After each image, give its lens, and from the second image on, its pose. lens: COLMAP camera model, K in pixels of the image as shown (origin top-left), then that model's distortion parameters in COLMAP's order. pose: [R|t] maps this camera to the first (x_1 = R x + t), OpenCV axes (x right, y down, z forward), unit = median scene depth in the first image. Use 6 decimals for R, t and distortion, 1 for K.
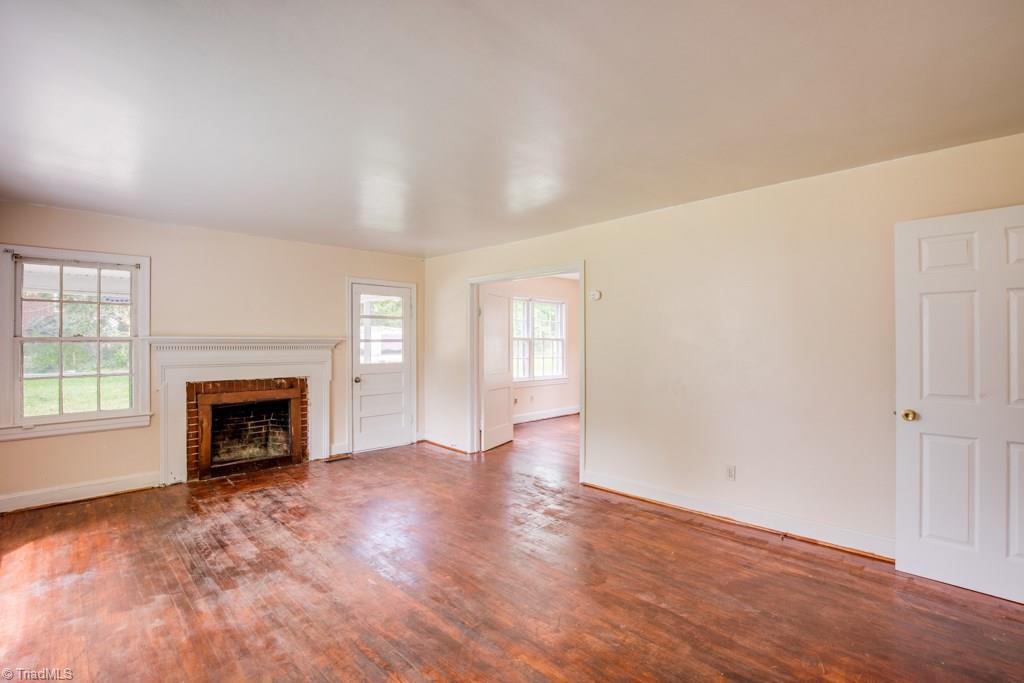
lens RADIAL K [[467.9, 0, 513.6], [0, 467.9, 340.3], [0, 0, 1]] dist [-0.026807, 0.003950]
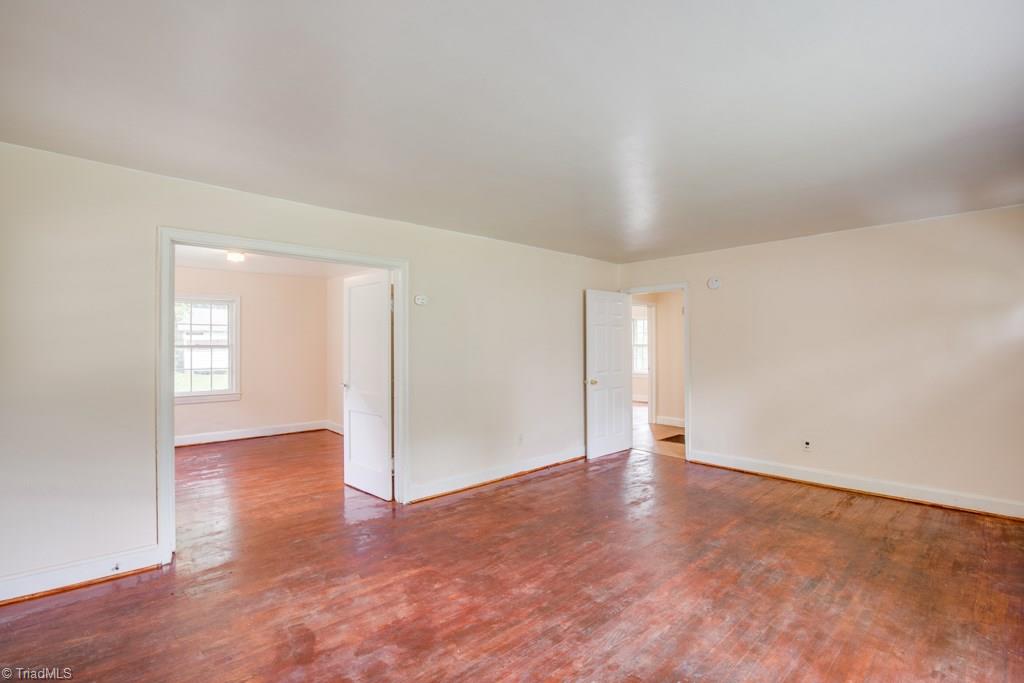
lens RADIAL K [[467.9, 0, 523.2], [0, 467.9, 341.7], [0, 0, 1]] dist [-0.026807, 0.003950]
pose [[0.020965, 0.013741, 0.999686, -0.973265], [-0.000521, 0.999906, -0.013734, 0.004543], [-0.999780, -0.000233, 0.020970, 0.965924]]
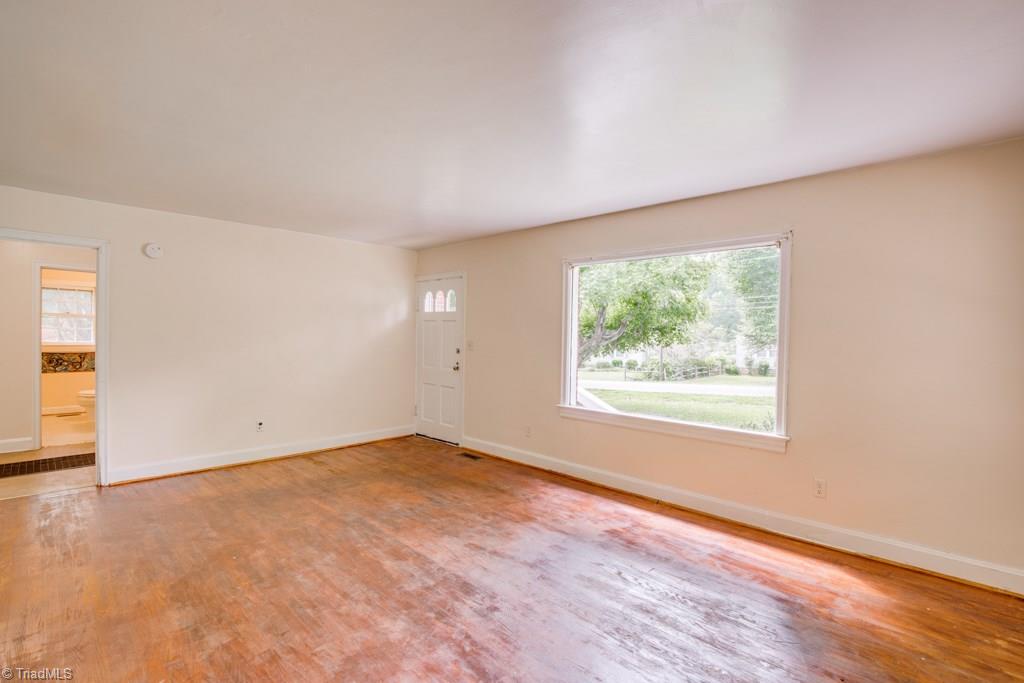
lens RADIAL K [[467.9, 0, 509.8], [0, 467.9, 340.1], [0, 0, 1]] dist [-0.026807, 0.003950]
pose [[-0.999843, -0.011646, -0.013358, -0.354218], [-0.011724, 0.999914, 0.005833, 0.006039], [0.013289, 0.005989, -0.999894, 1.597182]]
